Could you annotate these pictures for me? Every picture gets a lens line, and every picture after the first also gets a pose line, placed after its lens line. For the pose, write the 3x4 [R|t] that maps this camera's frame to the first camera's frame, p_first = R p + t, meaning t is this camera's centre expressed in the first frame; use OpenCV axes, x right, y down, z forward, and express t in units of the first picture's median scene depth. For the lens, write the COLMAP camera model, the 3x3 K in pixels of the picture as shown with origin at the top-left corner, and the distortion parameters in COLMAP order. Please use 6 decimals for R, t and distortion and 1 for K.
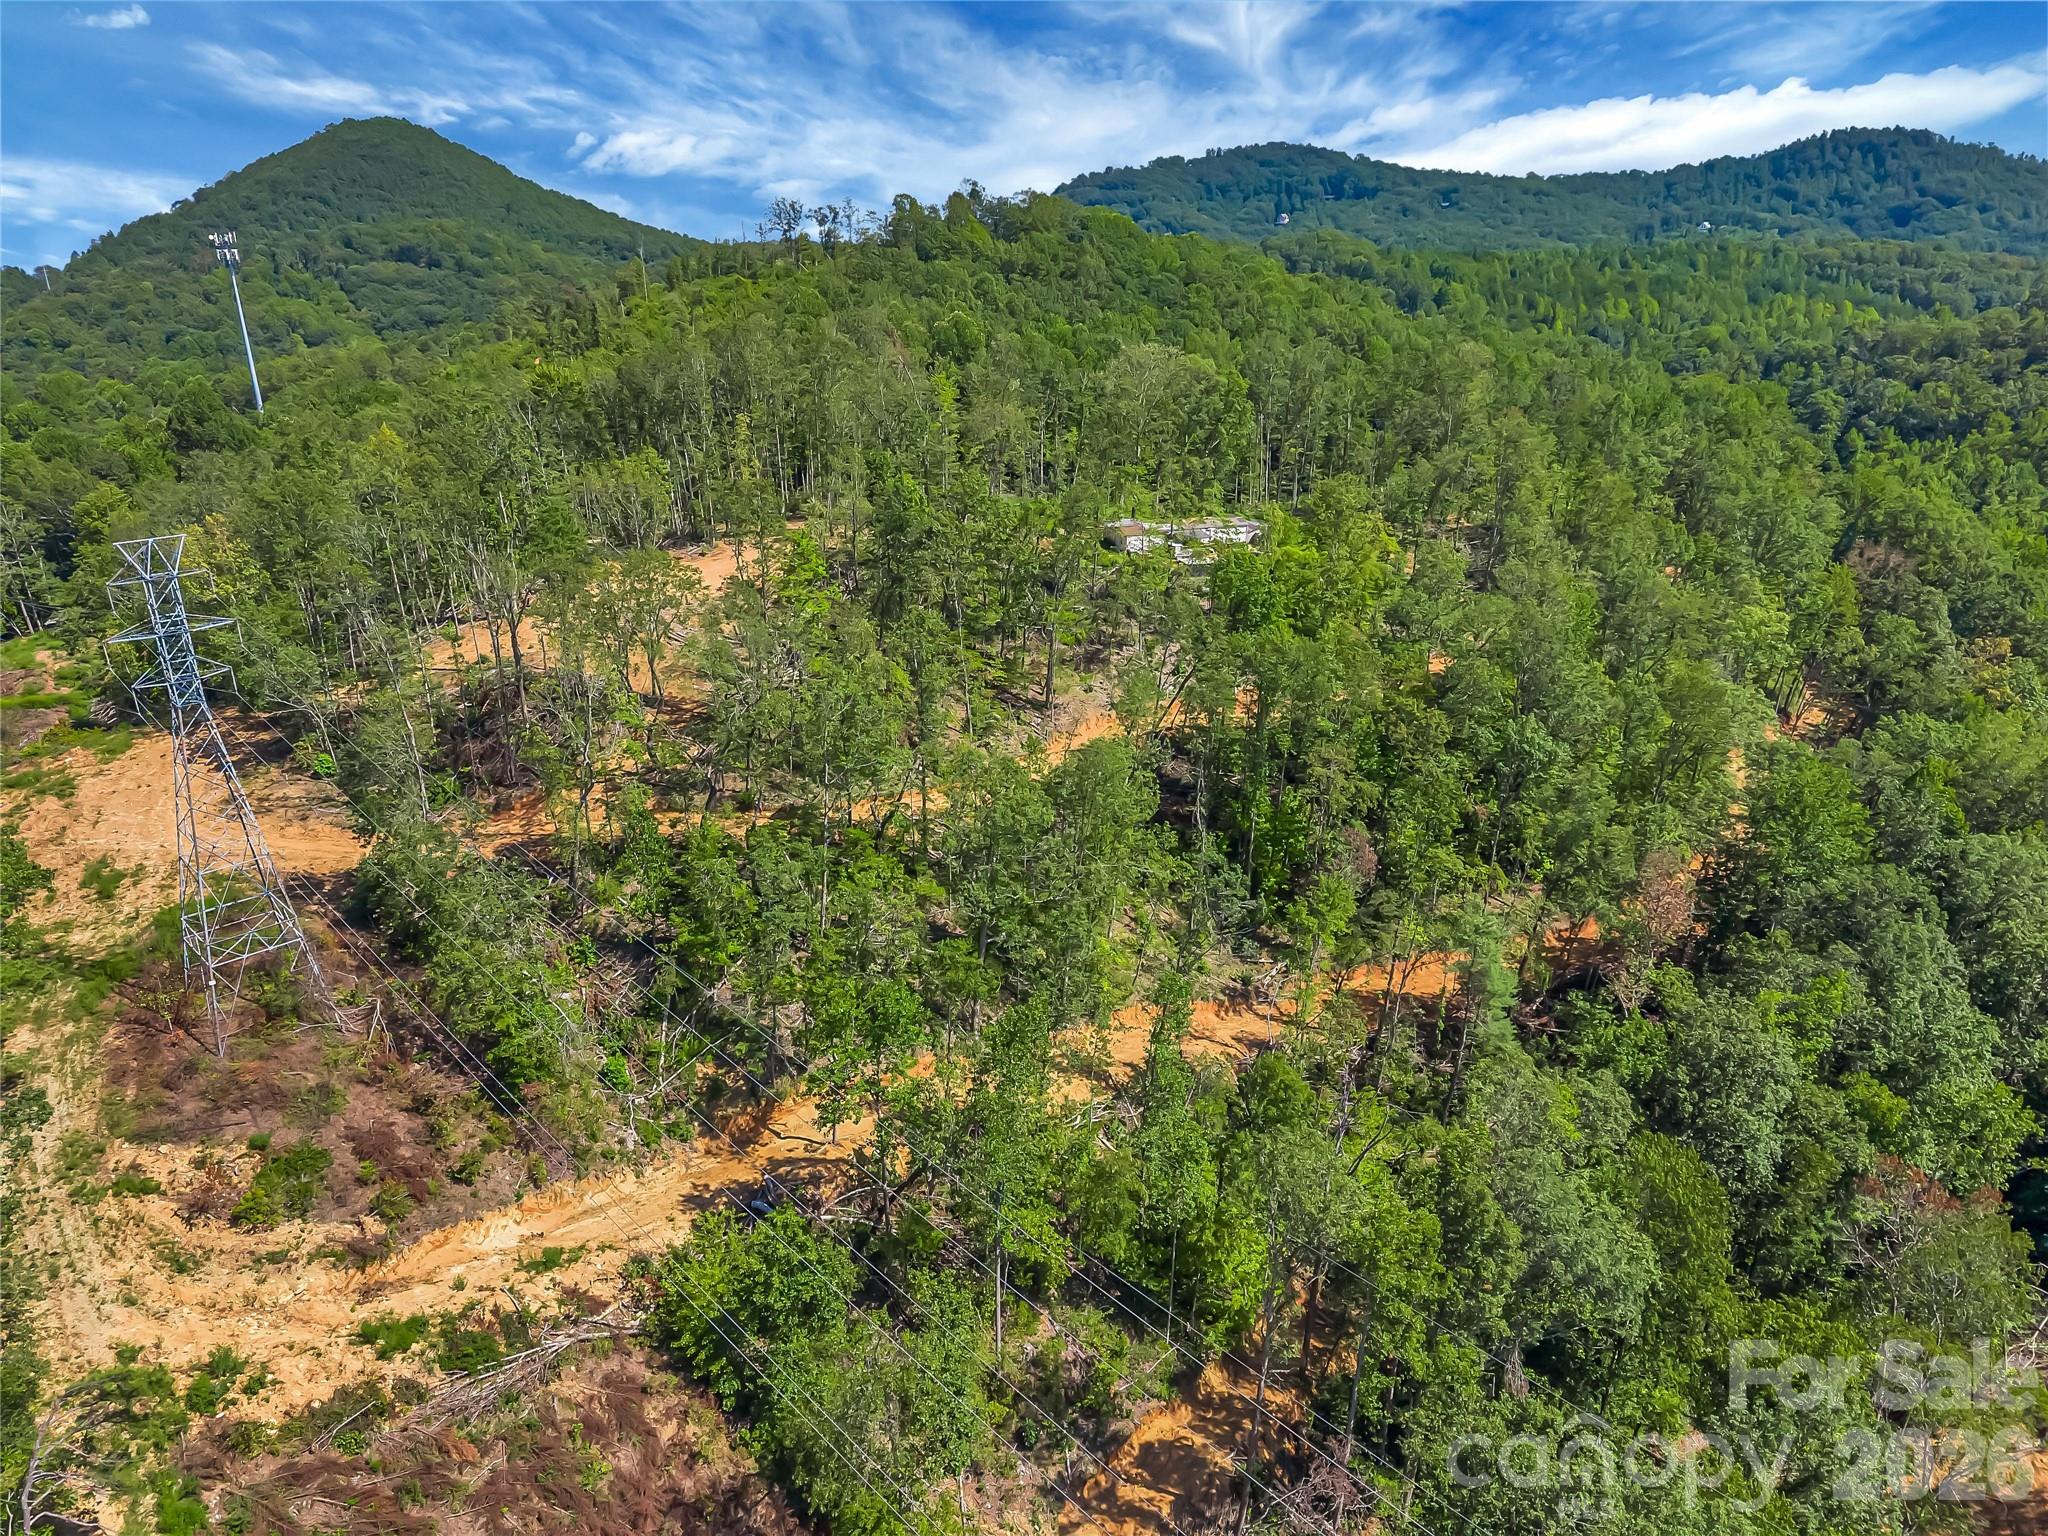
lens RADIAL K [[1373.0, 0, 1027.6], [0, 1373.0, 755.6], [0, 0, 1]] dist [0.022561, -0.020750]
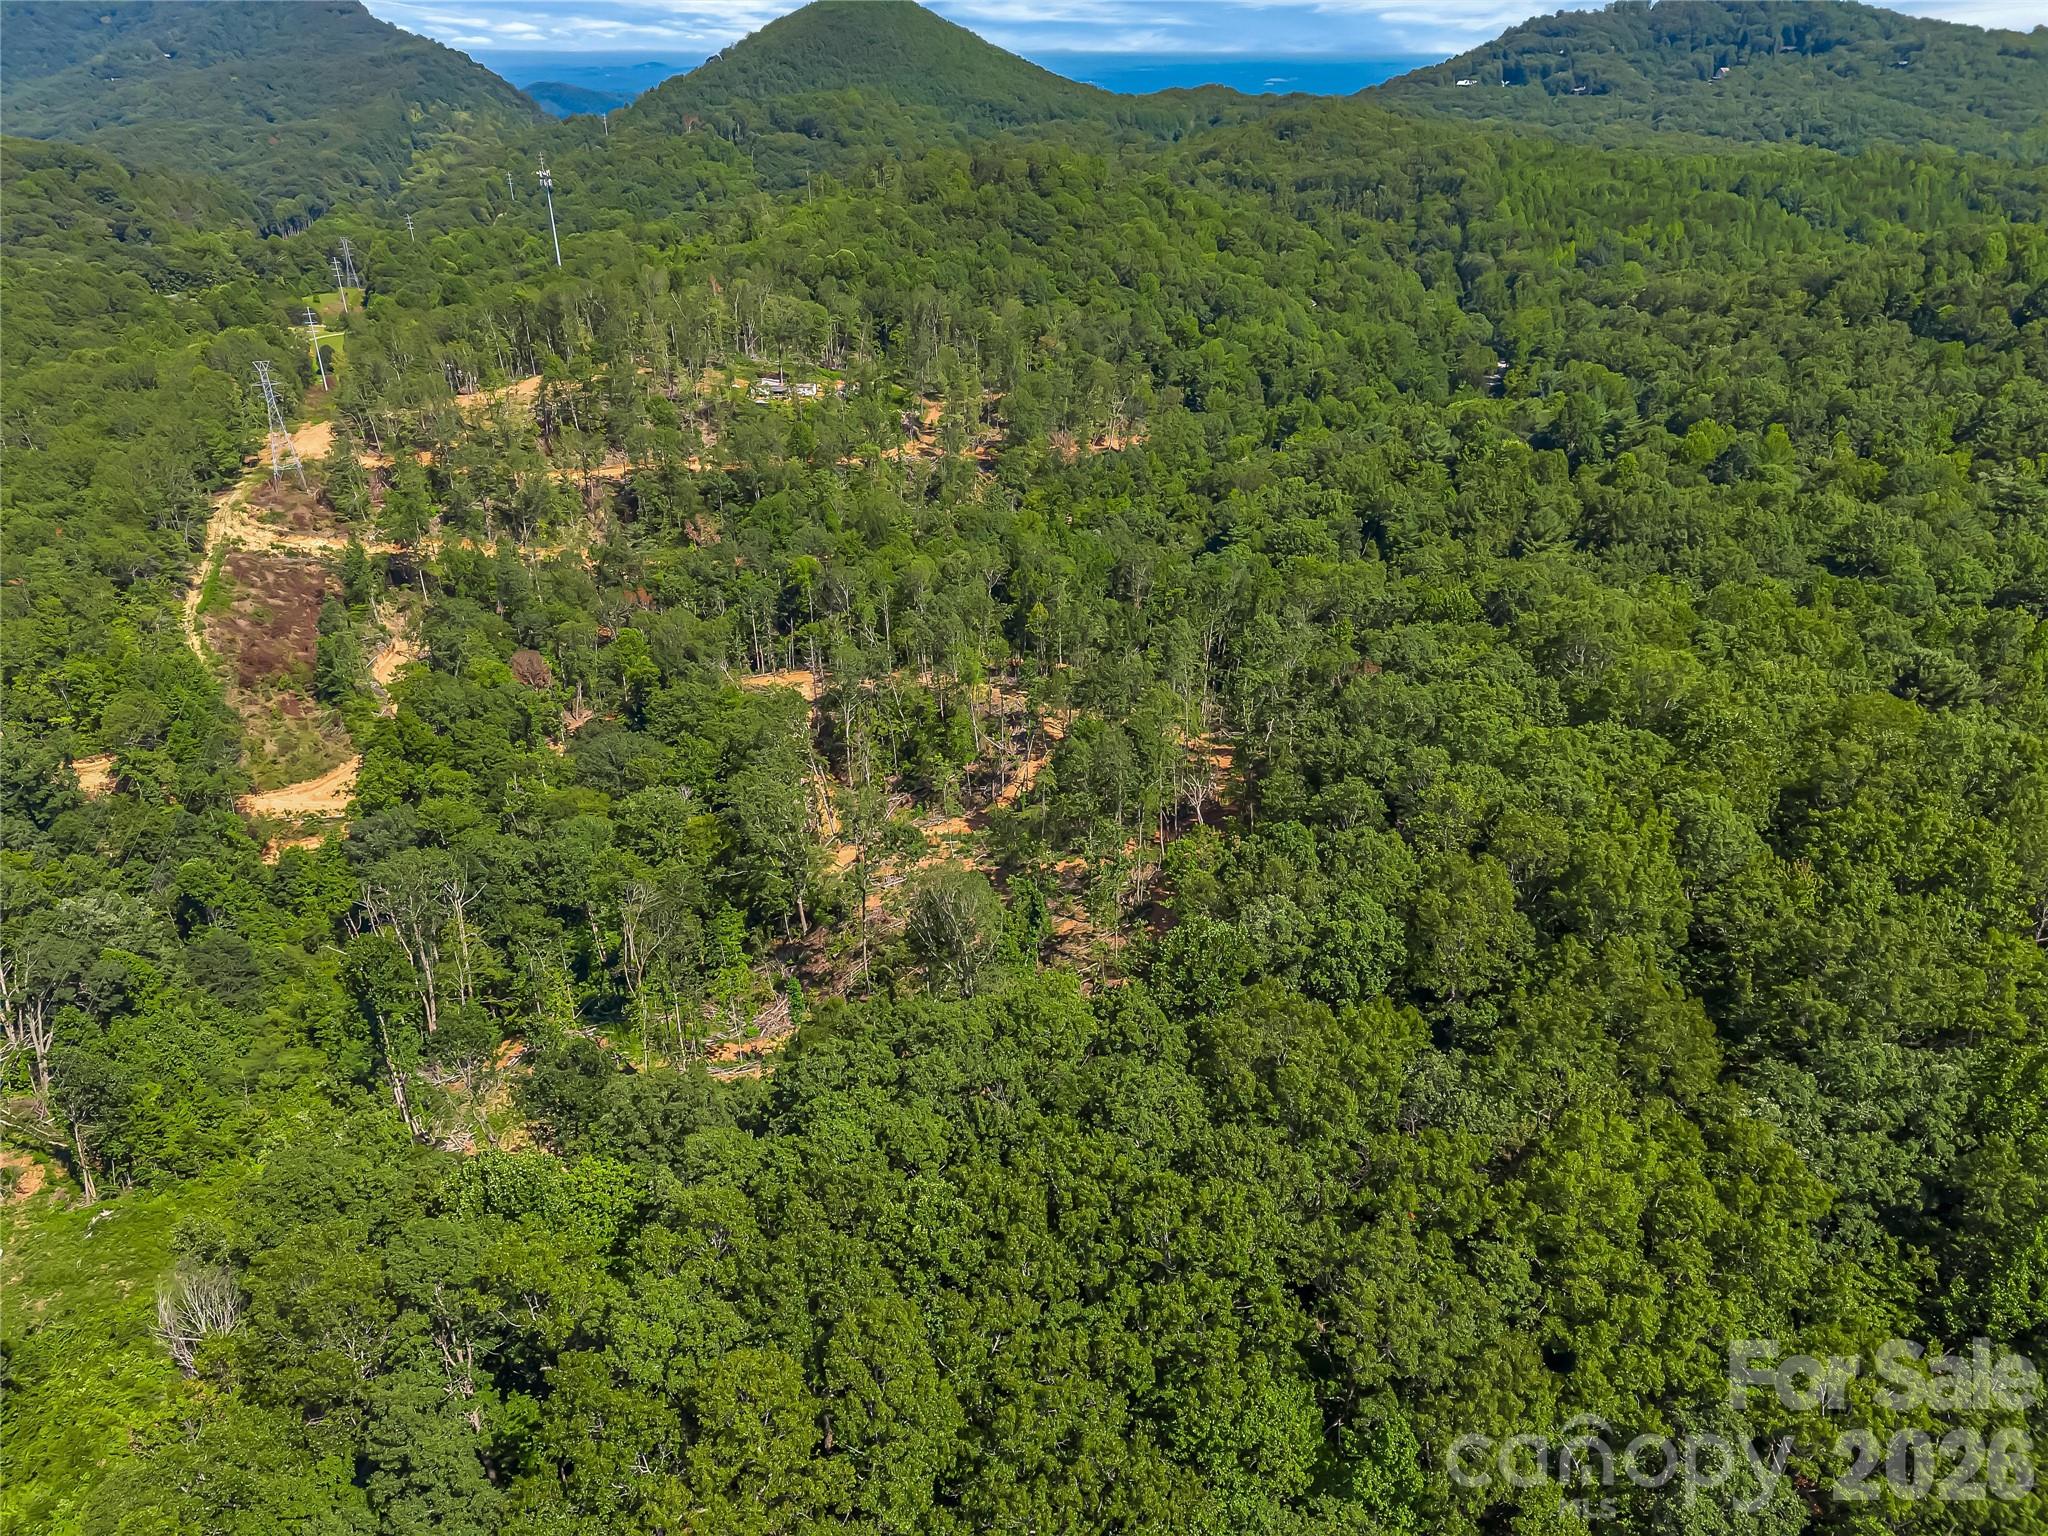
lens RADIAL K [[1373.0, 0, 1017.1], [0, 1373.0, 760.7], [0, 0, 1]] dist [0.022561, -0.020750]
pose [[0.917607, 0.194209, -0.346815, 2.662863], [-0.148934, 0.976937, 0.153011, 0.037291], [0.368532, -0.088752, 0.925369, -1.810721]]
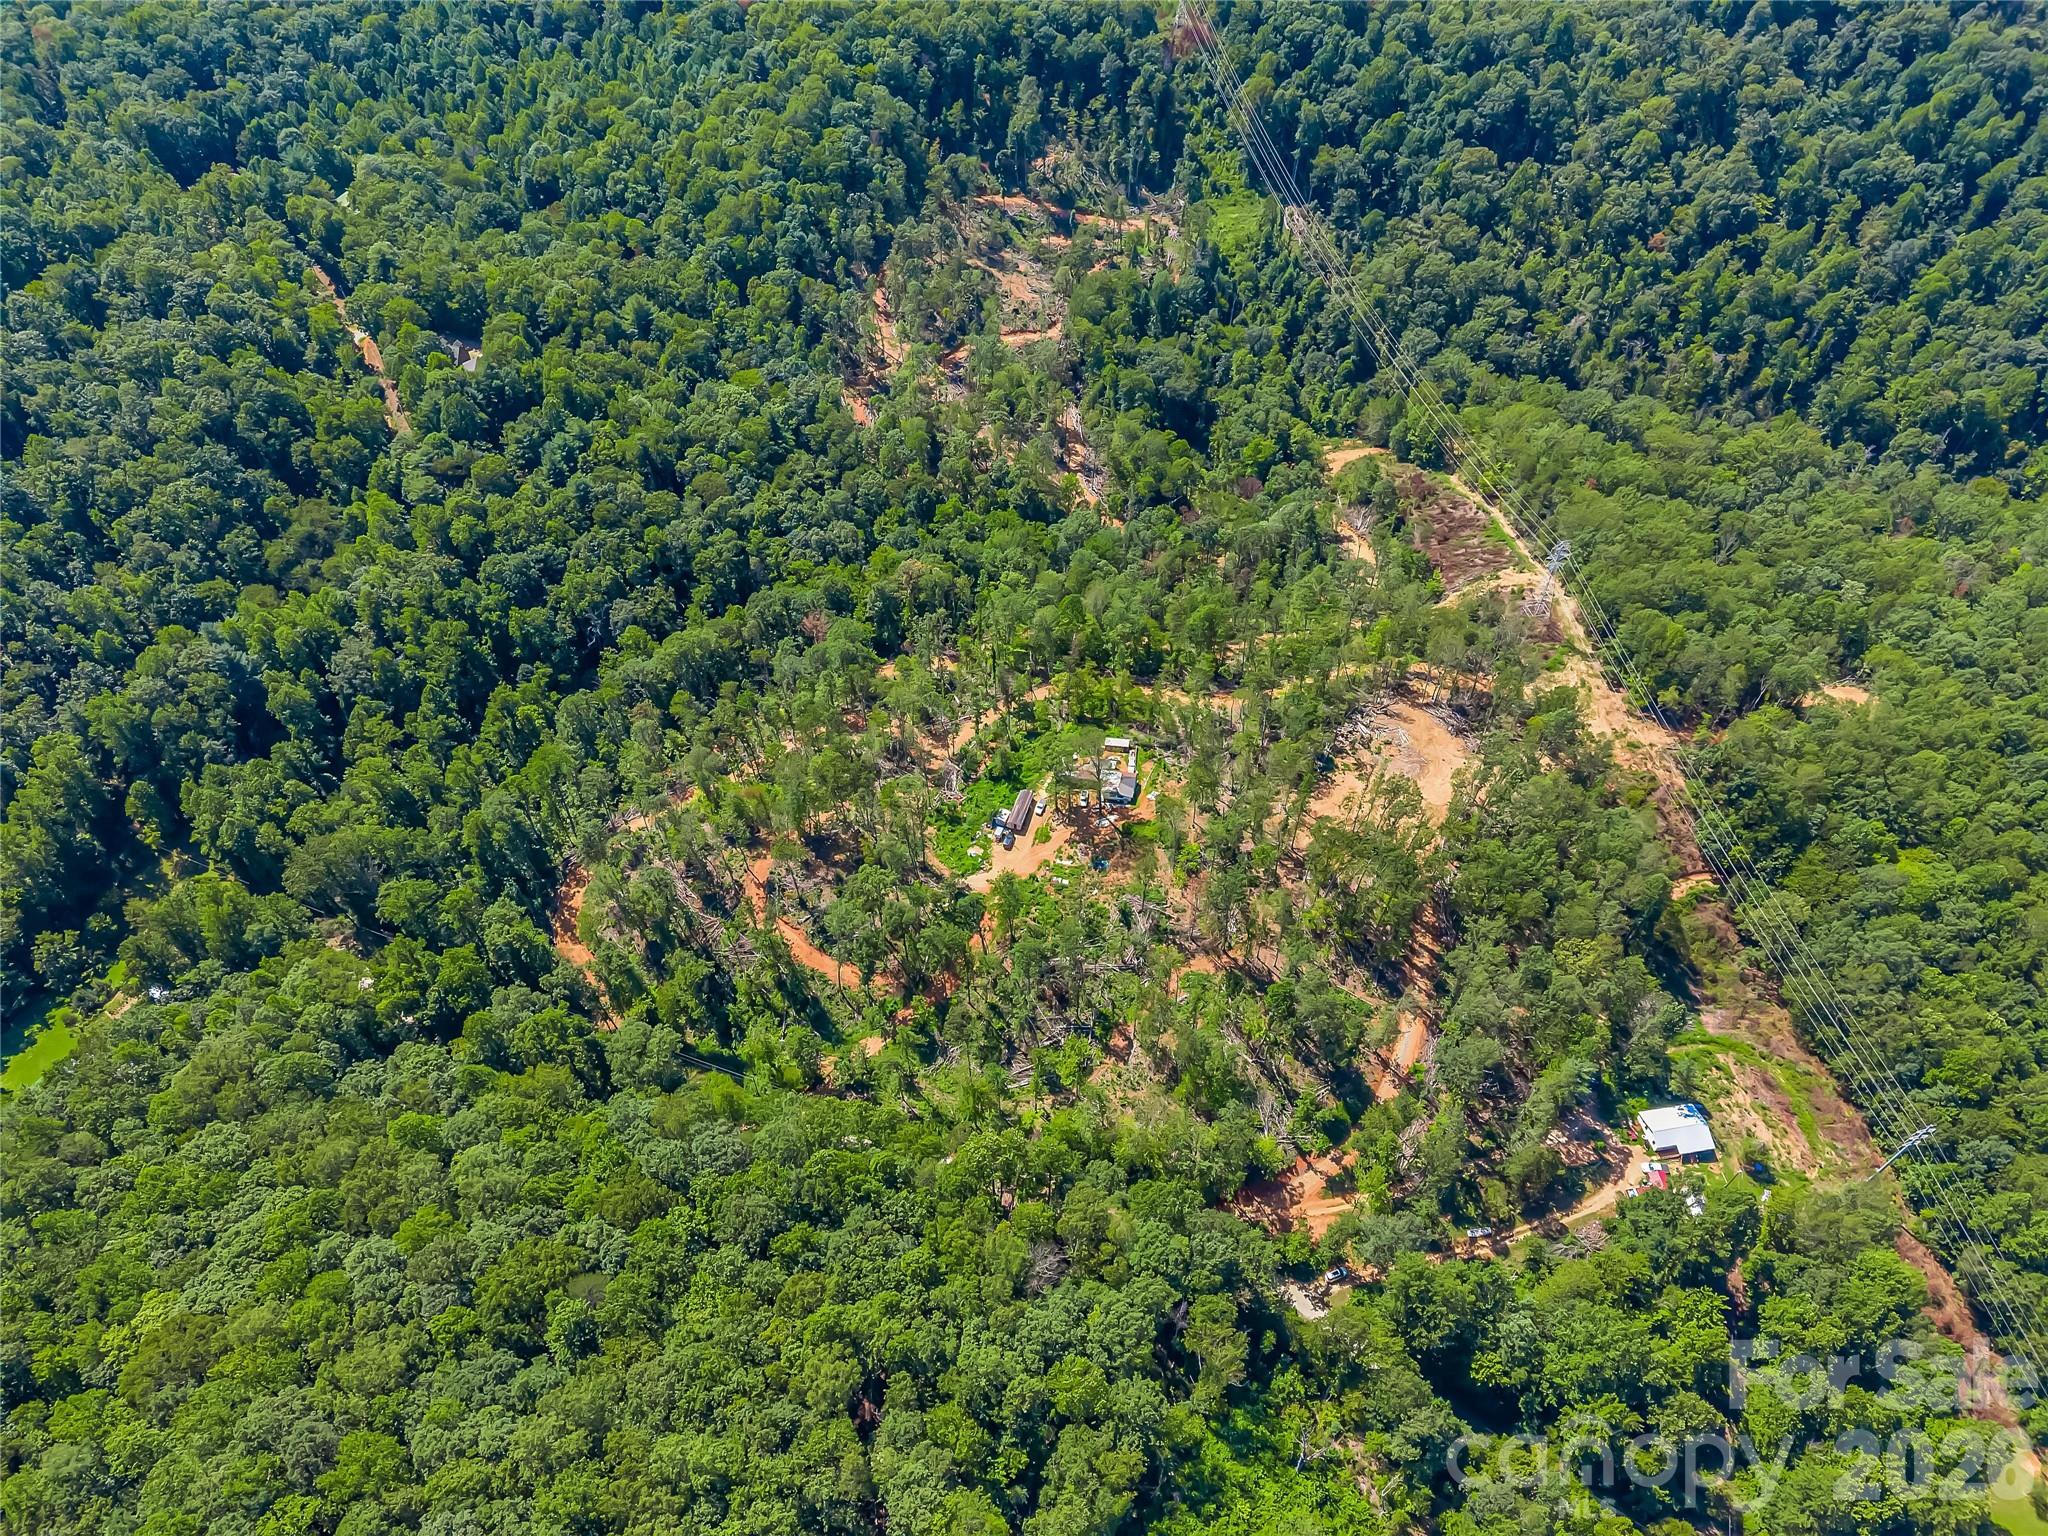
lens RADIAL K [[1373.0, 0, 1027.8], [0, 1373.0, 765.5], [0, 0, 1]] dist [0.022561, -0.020750]
pose [[-0.848299, -0.405291, 0.340775, -0.813389], [0.187974, 0.371152, 0.909347, -3.590547], [-0.495029, 0.835455, -0.238664, 2.965110]]
